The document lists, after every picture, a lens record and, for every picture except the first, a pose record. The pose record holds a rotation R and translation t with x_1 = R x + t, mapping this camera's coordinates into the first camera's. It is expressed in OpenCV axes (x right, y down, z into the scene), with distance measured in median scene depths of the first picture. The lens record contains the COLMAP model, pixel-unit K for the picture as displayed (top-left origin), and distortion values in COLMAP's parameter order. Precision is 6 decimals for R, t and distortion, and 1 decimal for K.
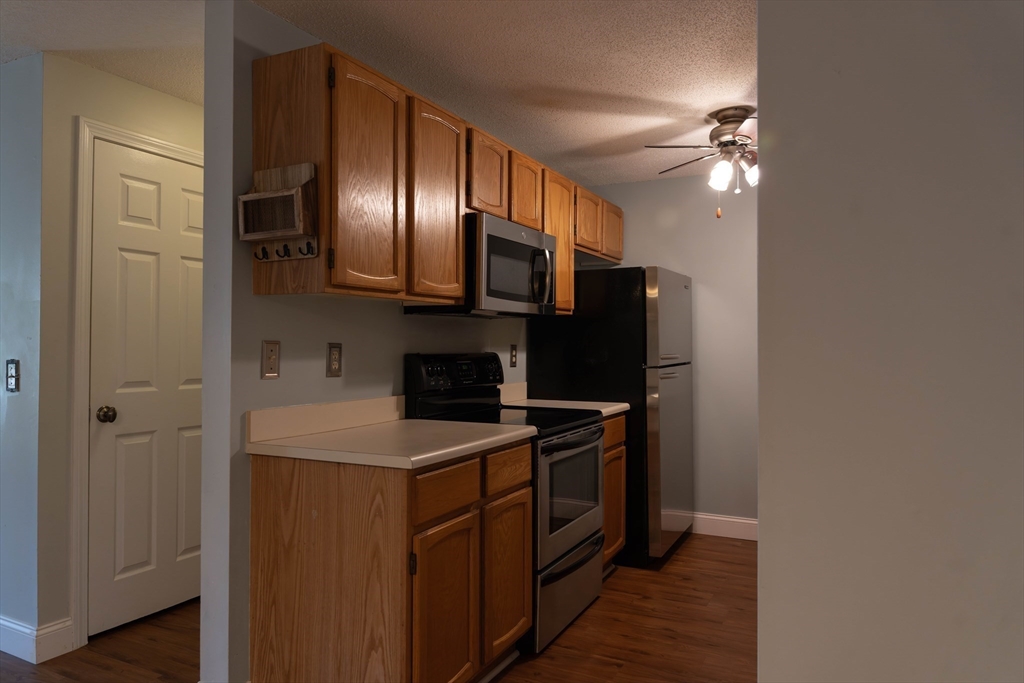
lens RADIAL K [[696.2, 0, 512.0], [0, 696.2, 341.5], [0, 0, 1]] dist [0.005546, -0.009796]
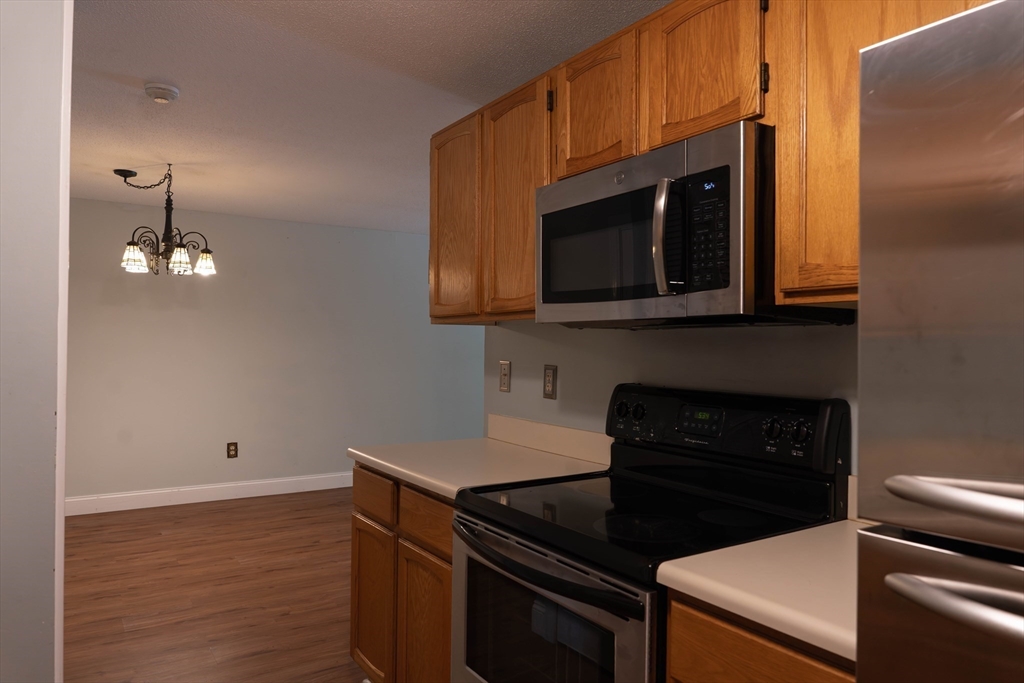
lens RADIAL K [[696.2, 0, 512.0], [0, 696.2, 341.5], [0, 0, 1]] dist [0.005546, -0.009796]
pose [[-0.508359, -0.011283, -0.861072, 0.643297], [-0.007576, 0.999934, -0.008630, -0.022731], [0.861112, 0.002137, -0.508411, 1.462834]]
